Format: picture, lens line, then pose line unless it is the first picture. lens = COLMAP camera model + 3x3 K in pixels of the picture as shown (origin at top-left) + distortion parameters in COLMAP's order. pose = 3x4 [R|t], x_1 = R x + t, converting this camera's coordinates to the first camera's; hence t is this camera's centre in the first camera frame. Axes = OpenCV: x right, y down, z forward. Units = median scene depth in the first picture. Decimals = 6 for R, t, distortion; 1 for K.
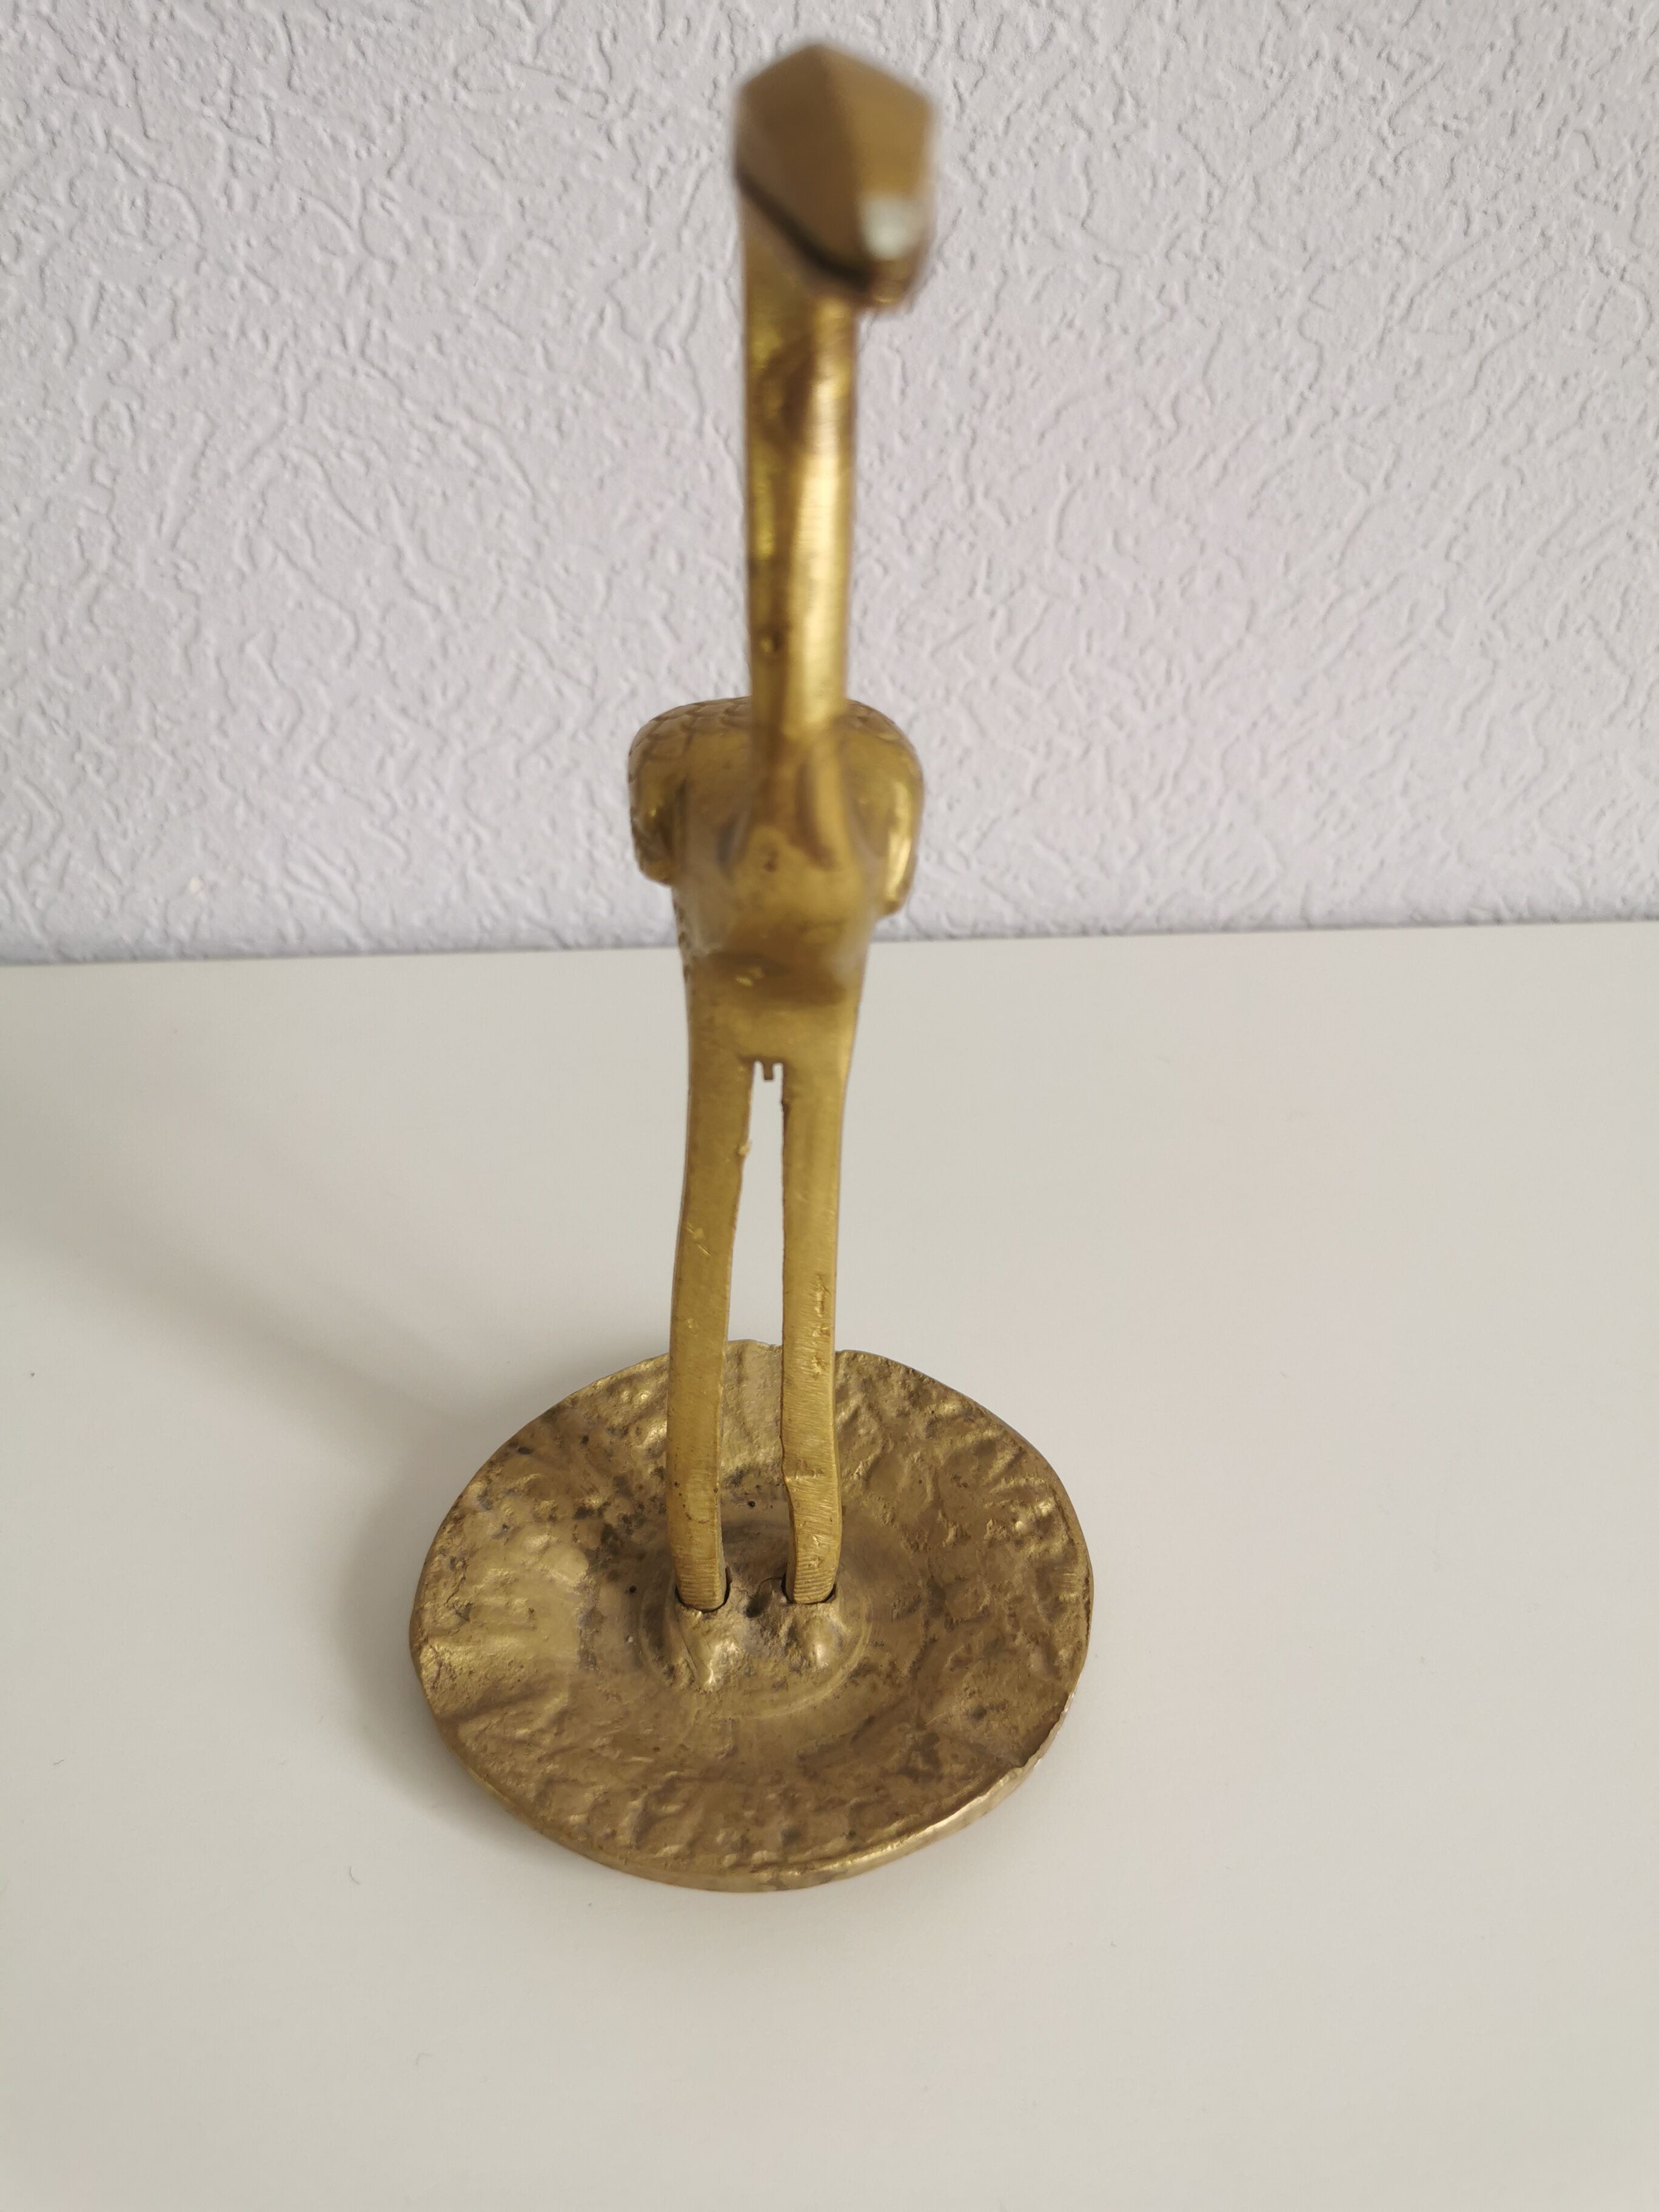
lens RADIAL K [[1772.4, 0, 830.7], [0, 1772.4, 1095.6], [0, 0, 1]] dist [0.000425, -0.014164]
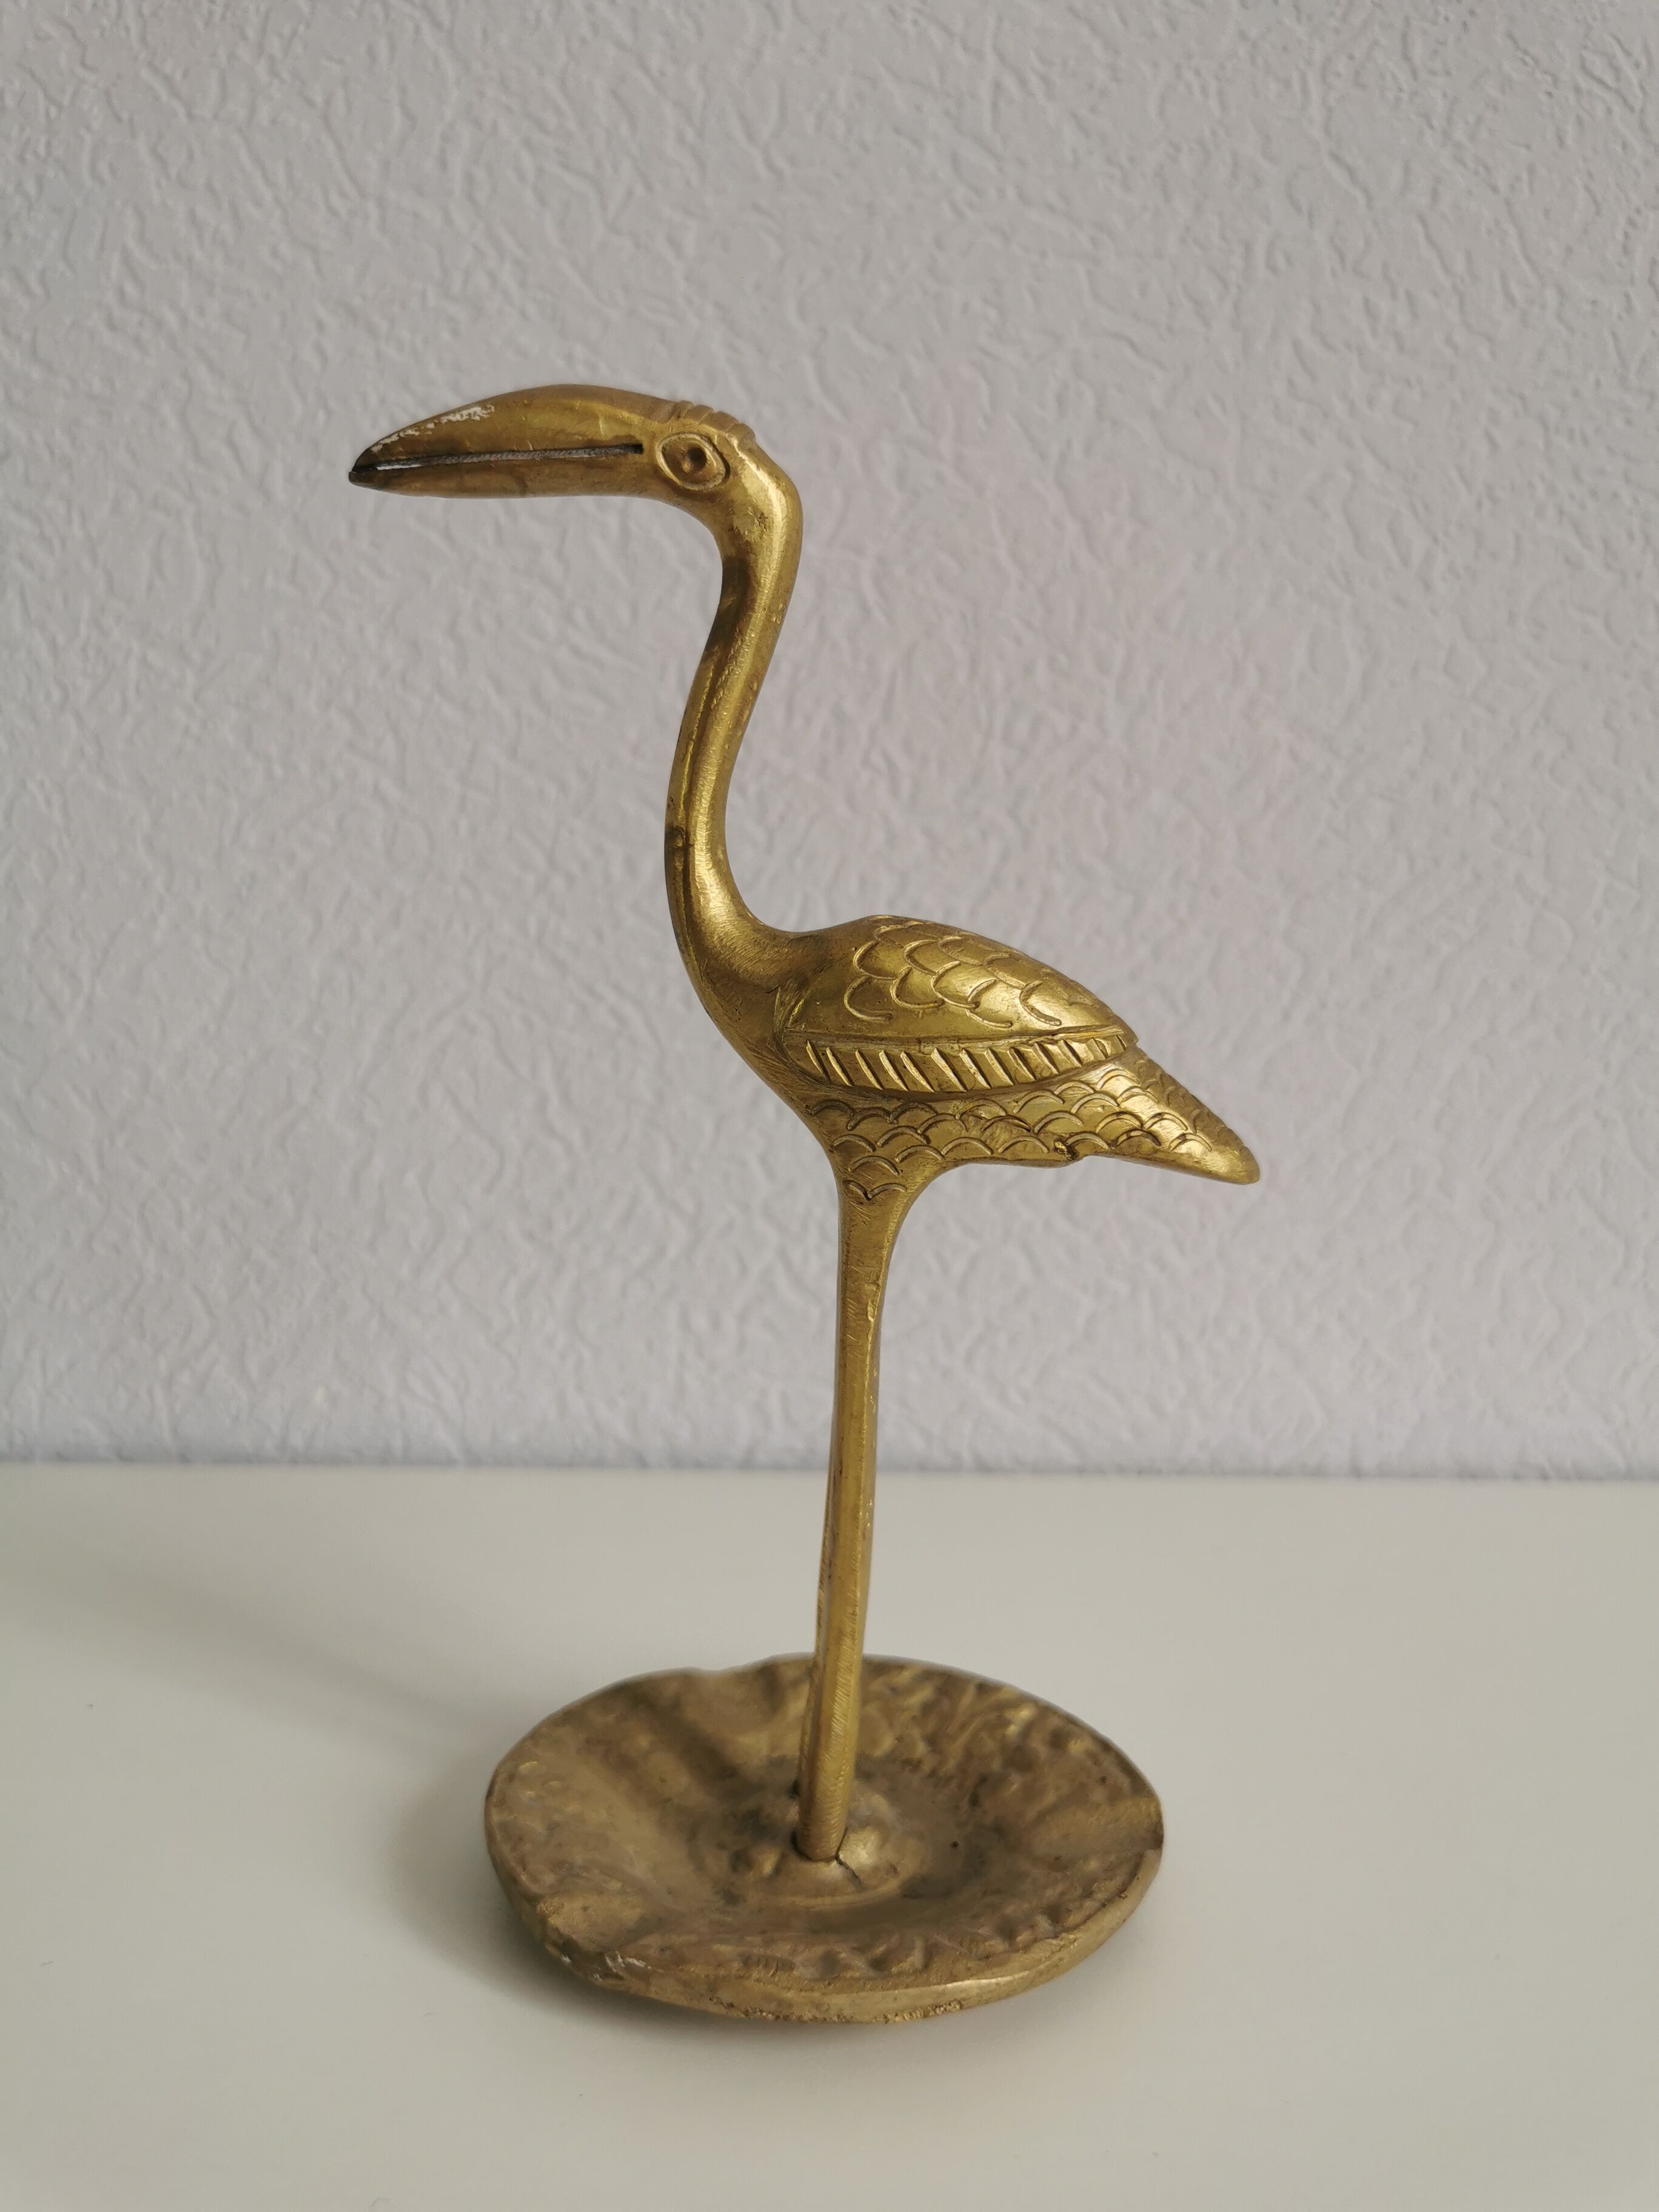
lens RADIAL K [[1772.4, 0, 812.4], [0, 1772.4, 1091.5], [0, 0, 1]] dist [0.000425, -0.014164]
pose [[0.997772, 0.017110, -0.064485, 0.014986], [-0.047587, 0.859969, -0.508123, 0.298191], [0.046761, 0.510060, 0.858867, -0.026458]]
